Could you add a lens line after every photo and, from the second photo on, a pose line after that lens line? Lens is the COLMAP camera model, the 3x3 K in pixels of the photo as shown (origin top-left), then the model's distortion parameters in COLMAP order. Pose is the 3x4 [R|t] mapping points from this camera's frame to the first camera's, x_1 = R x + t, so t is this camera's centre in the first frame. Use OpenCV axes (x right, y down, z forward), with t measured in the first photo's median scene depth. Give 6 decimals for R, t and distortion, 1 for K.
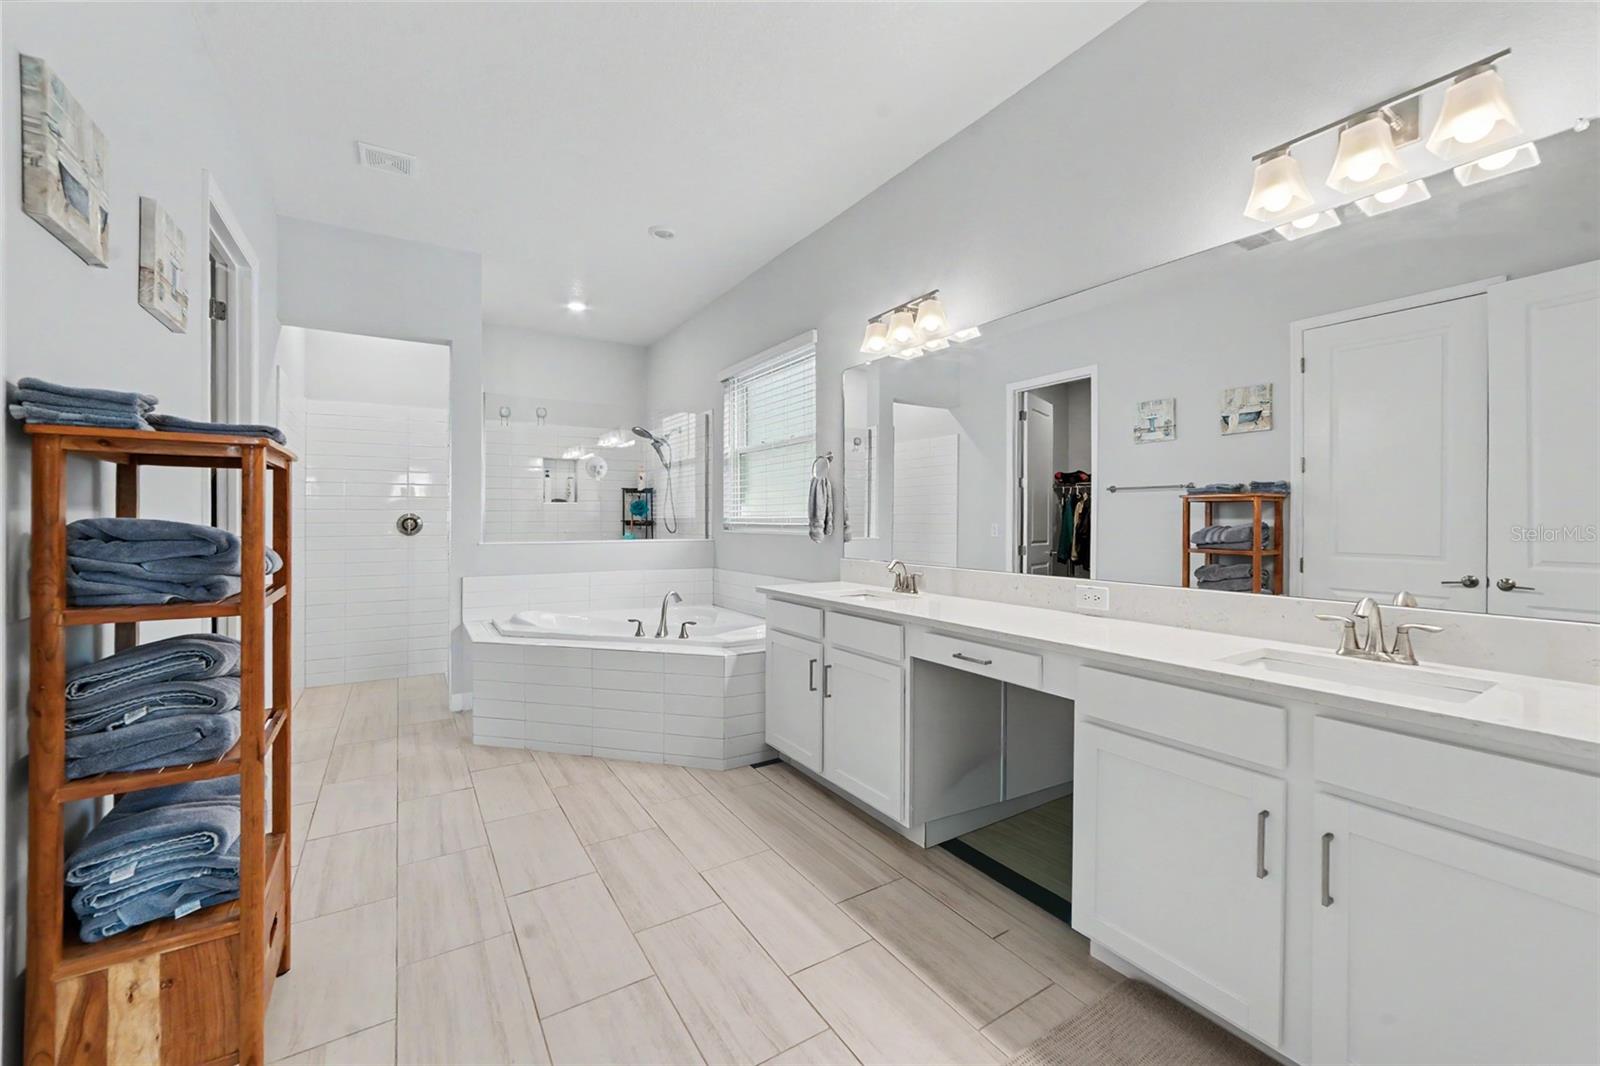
lens RADIAL K [[625.2, 0, 816.0], [0, 625.2, 526.2], [0, 0, 1]] dist [0.005471, 0.000091]
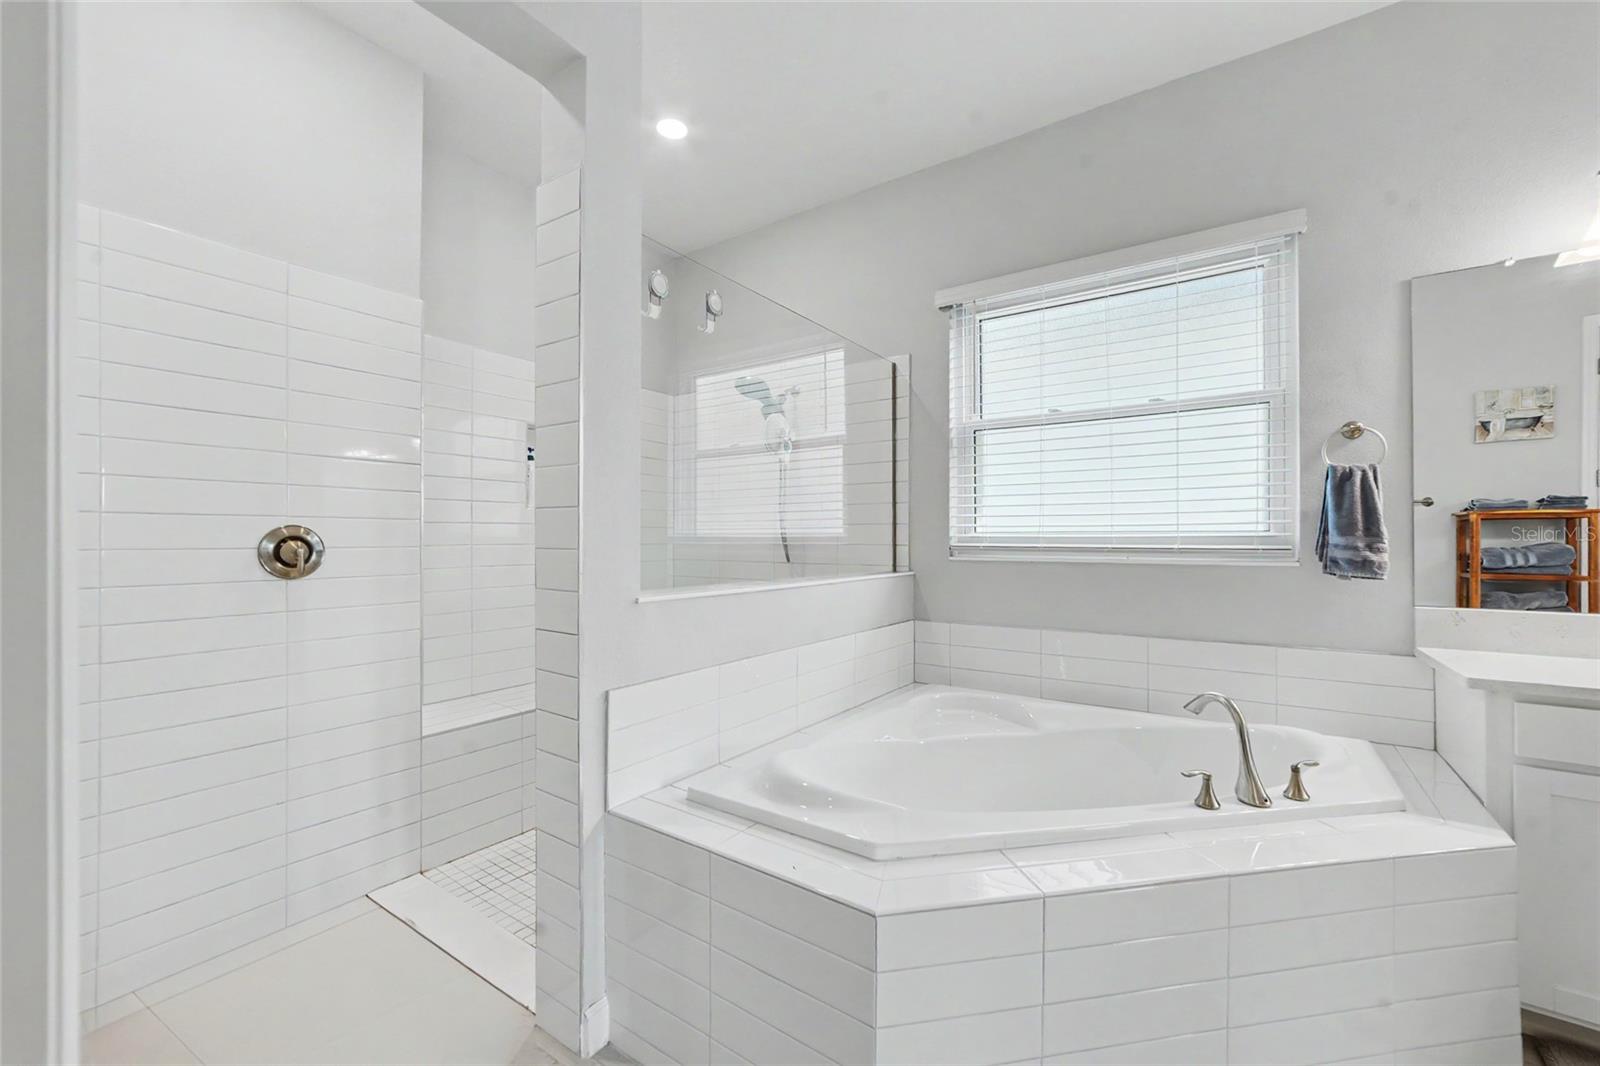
lens RADIAL K [[625.2, 0, 803.7], [0, 625.2, 537.2], [0, 0, 1]] dist [0.005471, 0.000091]
pose [[0.919779, 0.001246, 0.392436, -0.566542], [0.003771, 0.999921, -0.012013, -0.006324], [-0.392420, 0.012530, 0.919701, 0.563919]]
